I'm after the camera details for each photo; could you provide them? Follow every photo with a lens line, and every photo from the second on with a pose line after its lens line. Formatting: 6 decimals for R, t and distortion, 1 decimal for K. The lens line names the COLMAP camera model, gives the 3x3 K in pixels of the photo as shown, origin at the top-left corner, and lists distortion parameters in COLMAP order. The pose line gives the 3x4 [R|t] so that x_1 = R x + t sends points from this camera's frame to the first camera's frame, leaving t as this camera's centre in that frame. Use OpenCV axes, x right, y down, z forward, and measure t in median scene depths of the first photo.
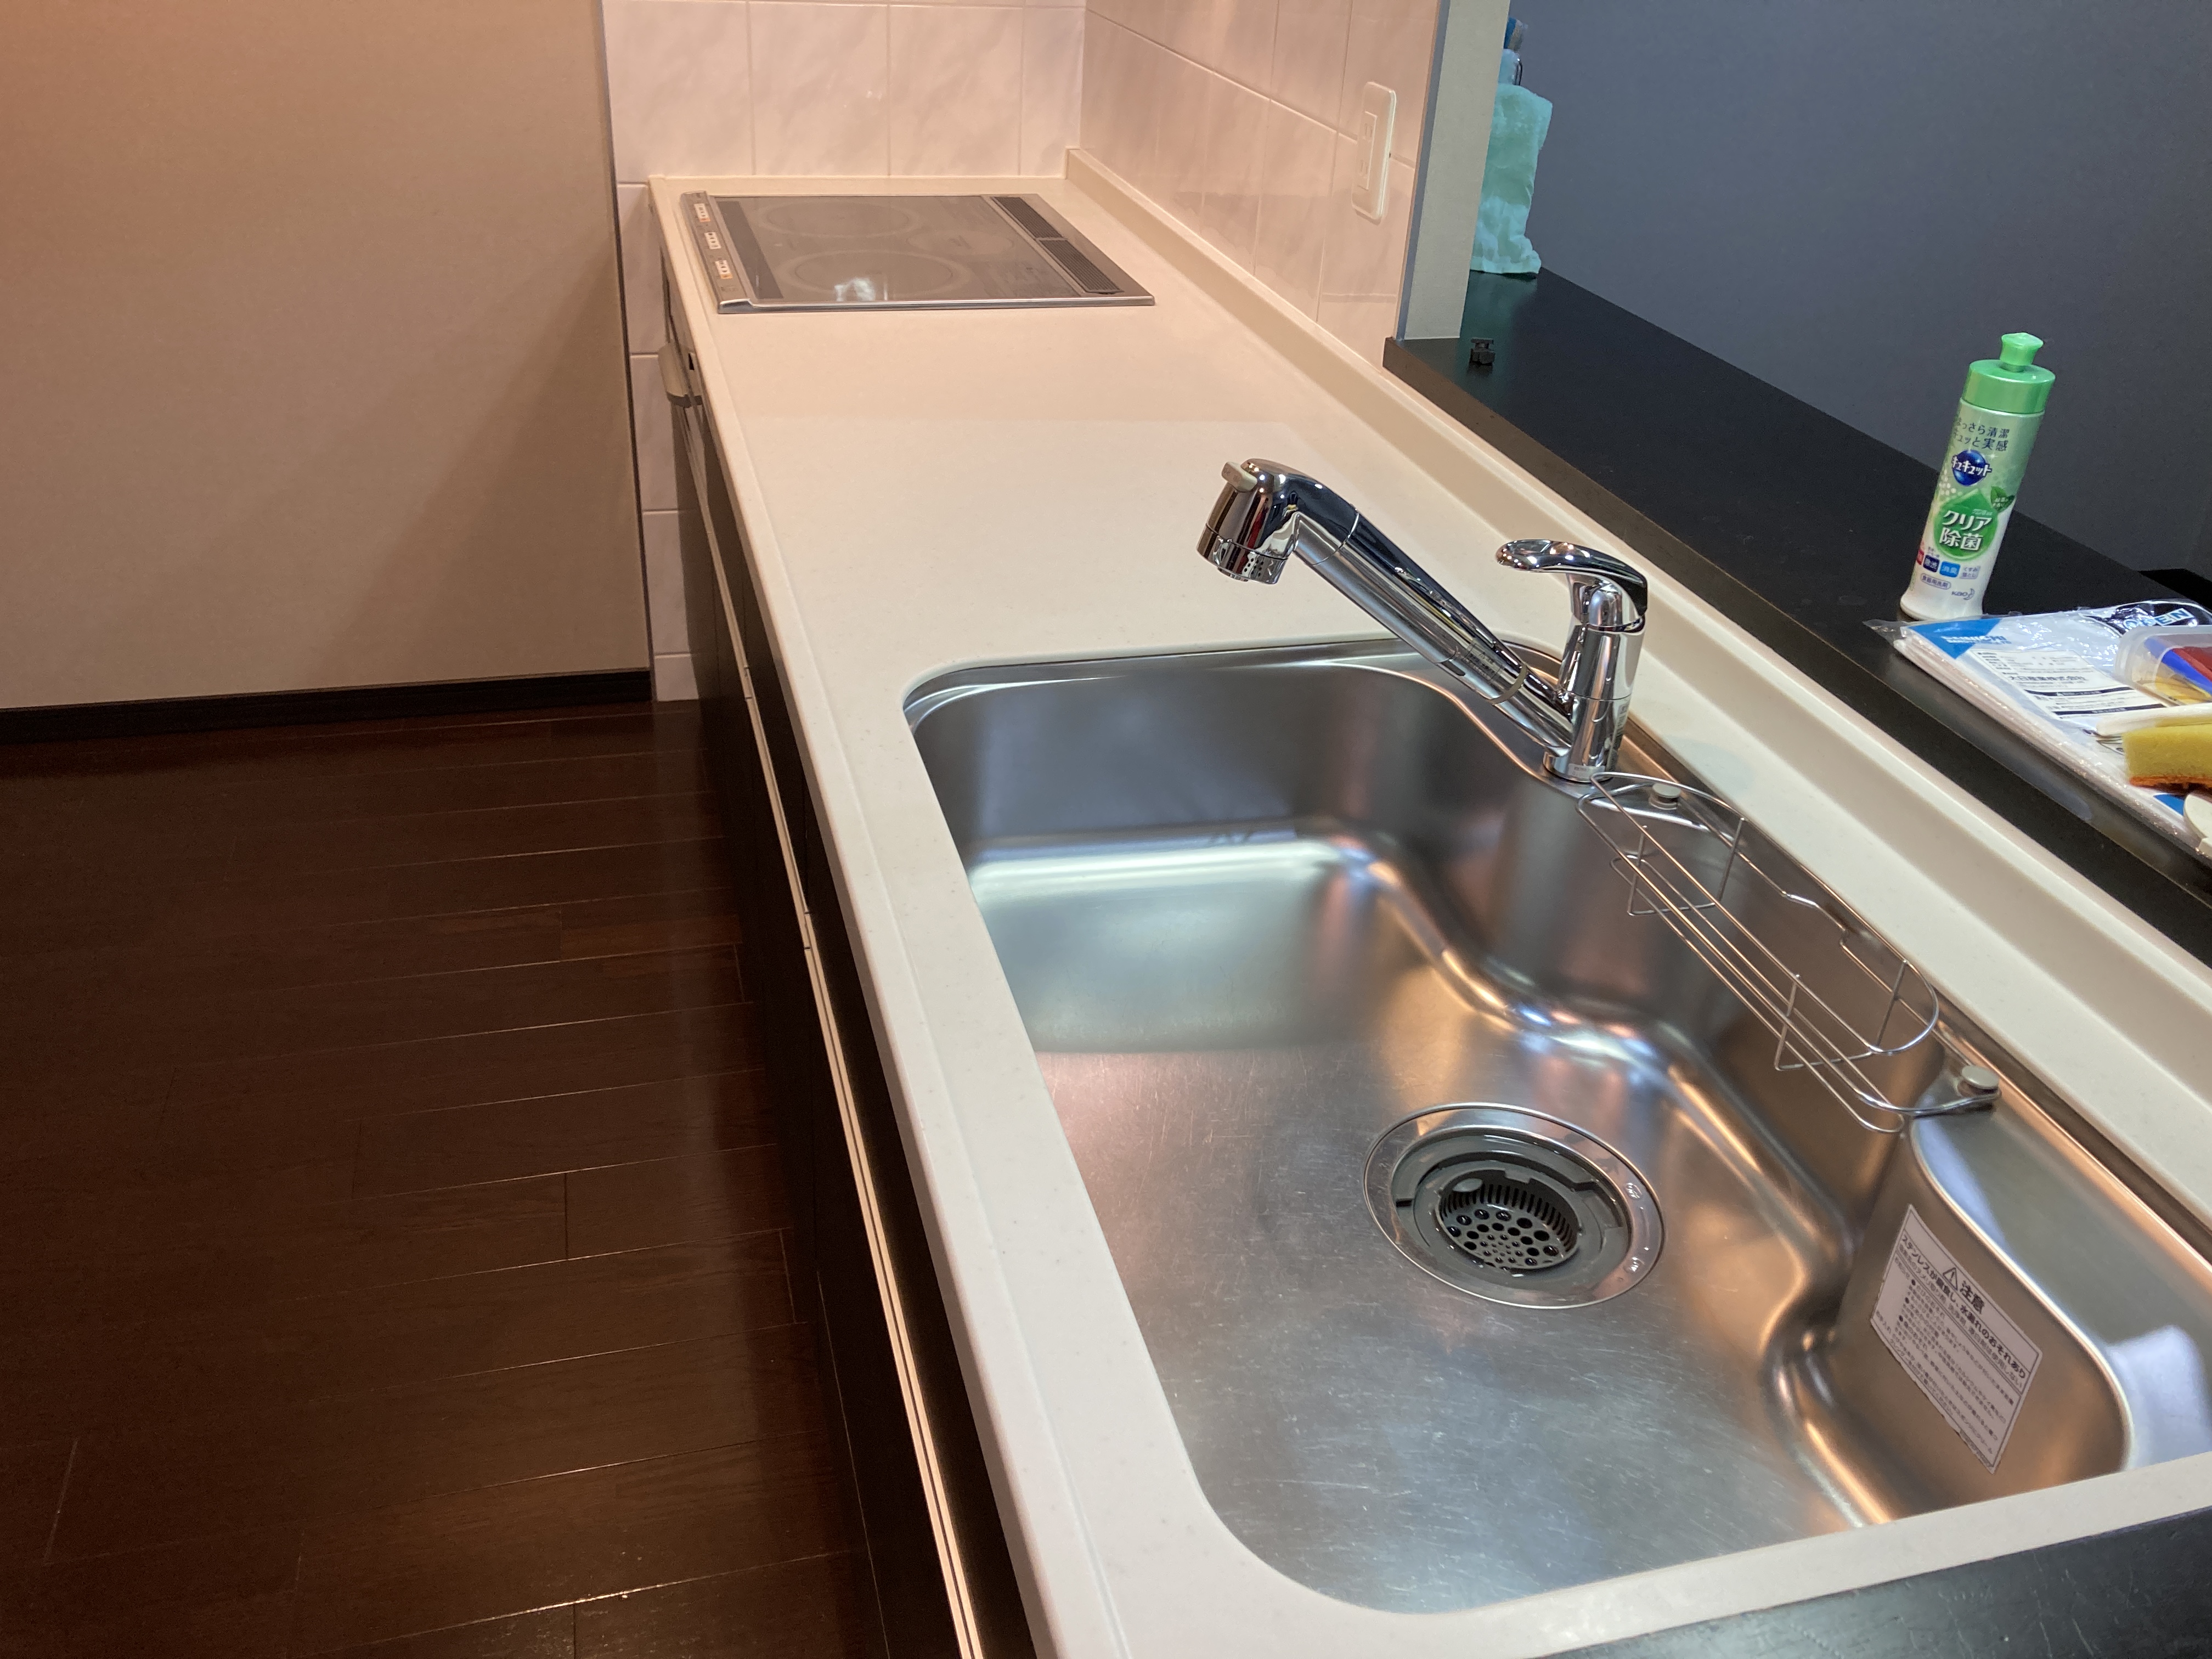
lens RADIAL K [[1809.0, 0, 1111.9], [0, 1809.0, 789.6], [0, 0, 1]] dist [0.061243, -0.008664]
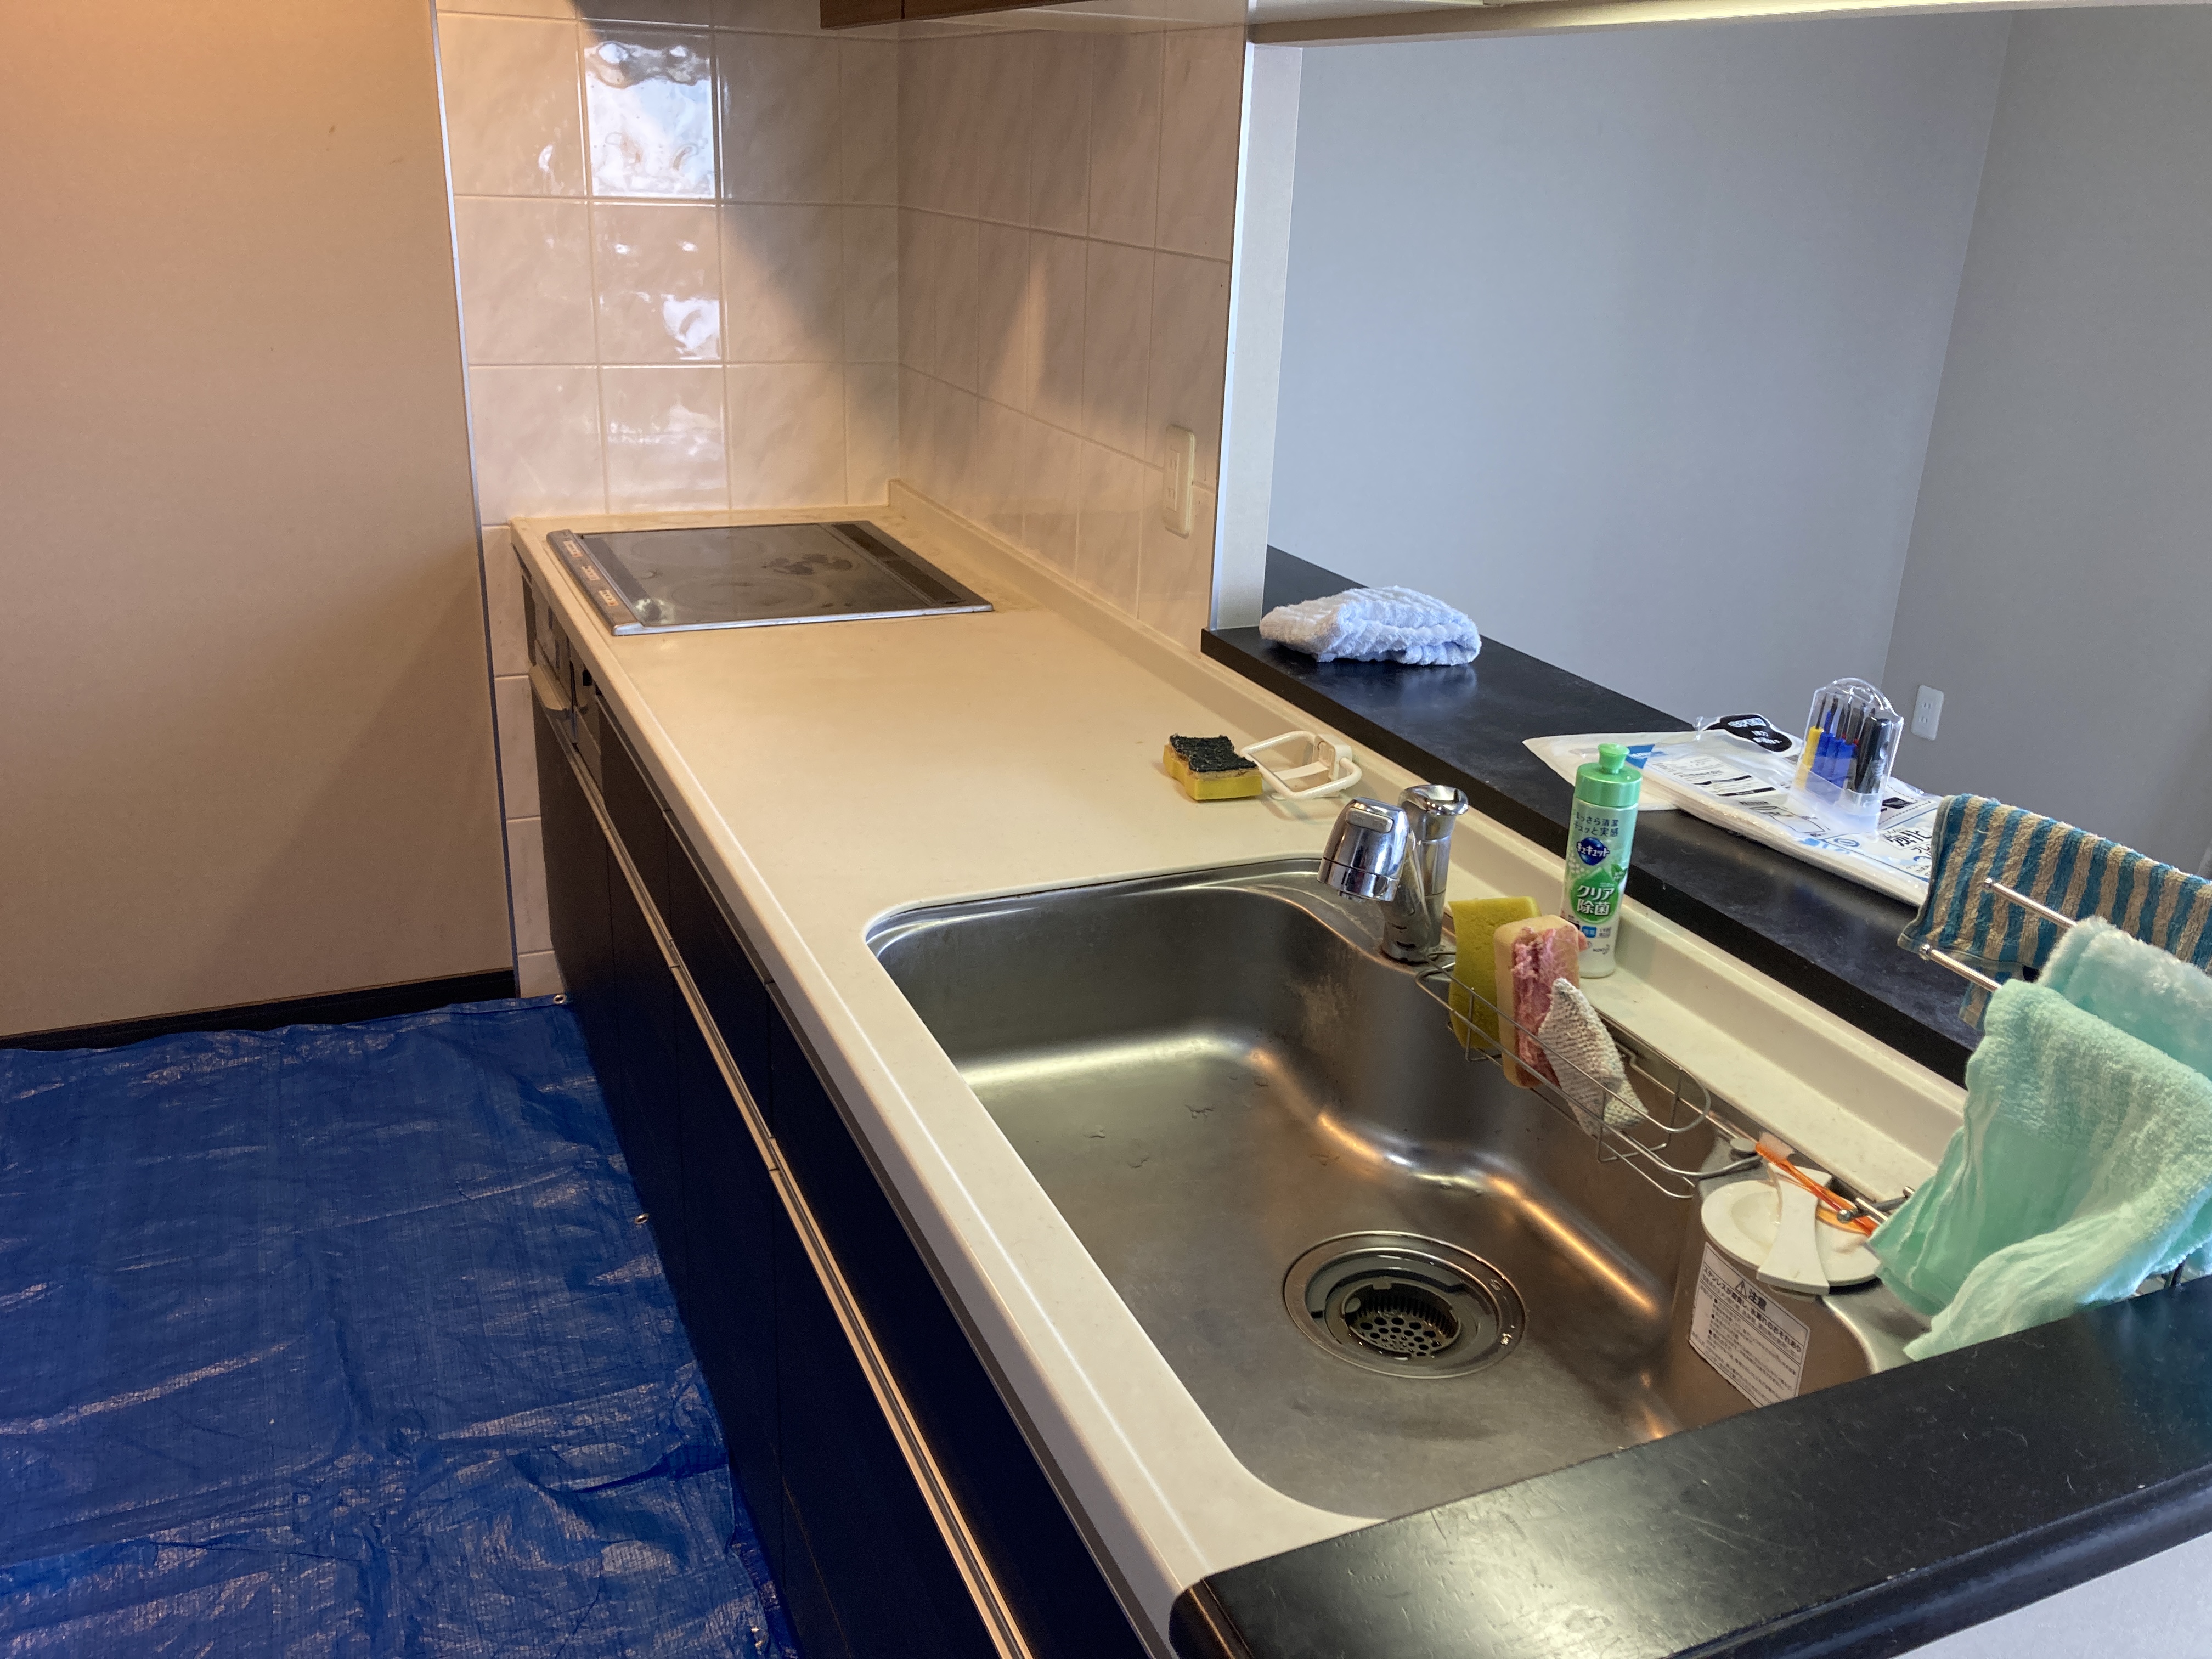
lens RADIAL K [[1825.3, 0, 1106.0], [0, 1825.3, 829.5], [0, 0, 1]] dist [0.090097, 0.001475]
pose [[0.990049, -0.063153, 0.125756, -0.116552], [0.079535, 0.988341, -0.129830, 0.051401], [-0.116091, 0.138540, 0.983529, -0.249197]]
